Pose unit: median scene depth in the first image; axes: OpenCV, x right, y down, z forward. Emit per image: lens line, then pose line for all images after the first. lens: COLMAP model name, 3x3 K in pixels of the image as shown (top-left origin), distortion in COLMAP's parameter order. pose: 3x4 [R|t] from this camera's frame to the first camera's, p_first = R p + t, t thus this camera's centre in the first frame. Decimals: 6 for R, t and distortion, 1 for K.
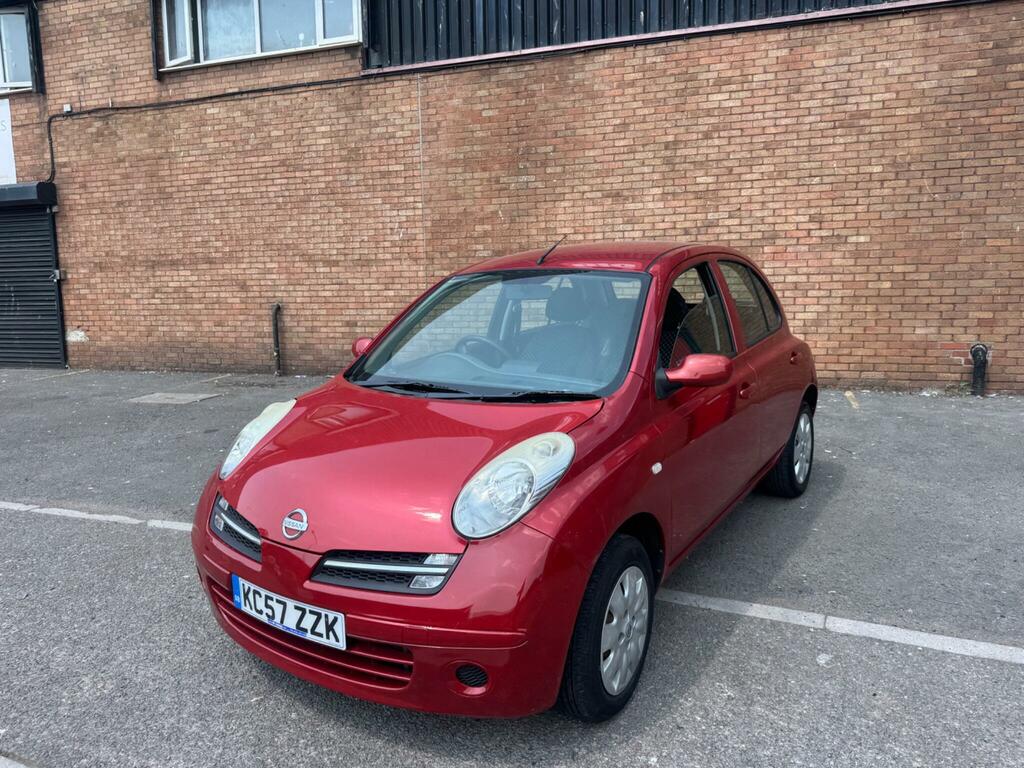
lens RADIAL K [[729.3, 0, 513.0], [0, 729.3, 388.6], [0, 0, 1]] dist [0.025689, -0.028019]
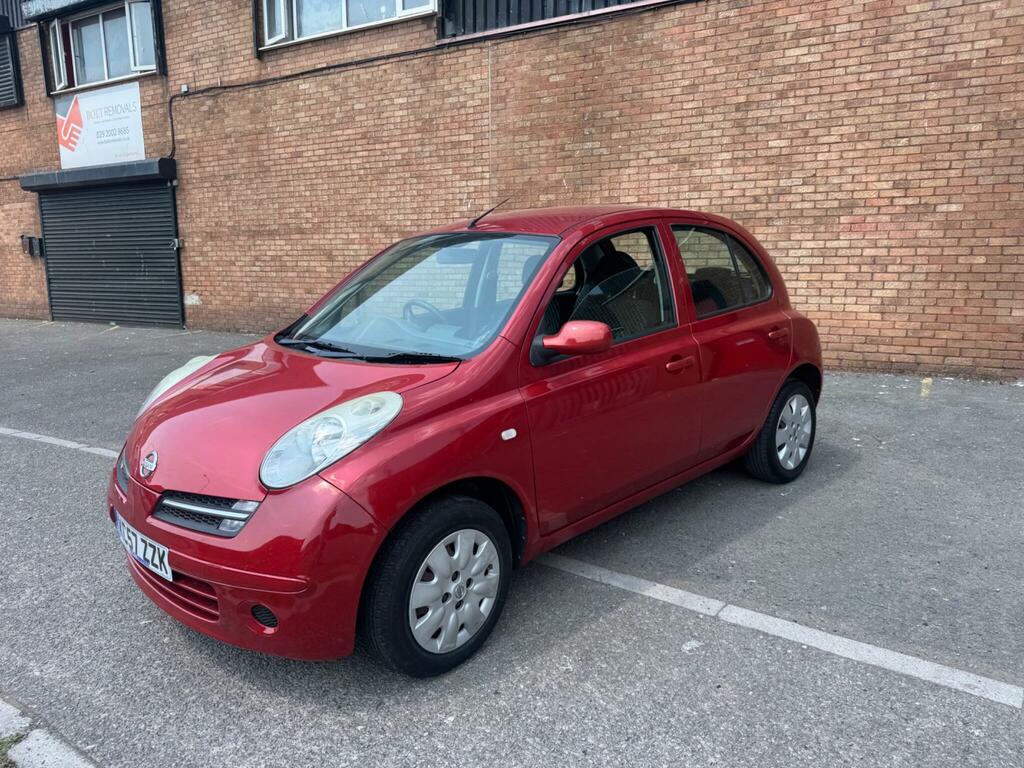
lens RADIAL K [[729.3, 0, 513.0], [0, 729.3, 397.9], [0, 0, 1]] dist [0.025689, -0.028019]
pose [[0.980413, 0.047994, -0.191016, 0.126586], [-0.039322, 0.998028, 0.048938, 0.003761], [0.192988, -0.040468, 0.980366, 0.012981]]
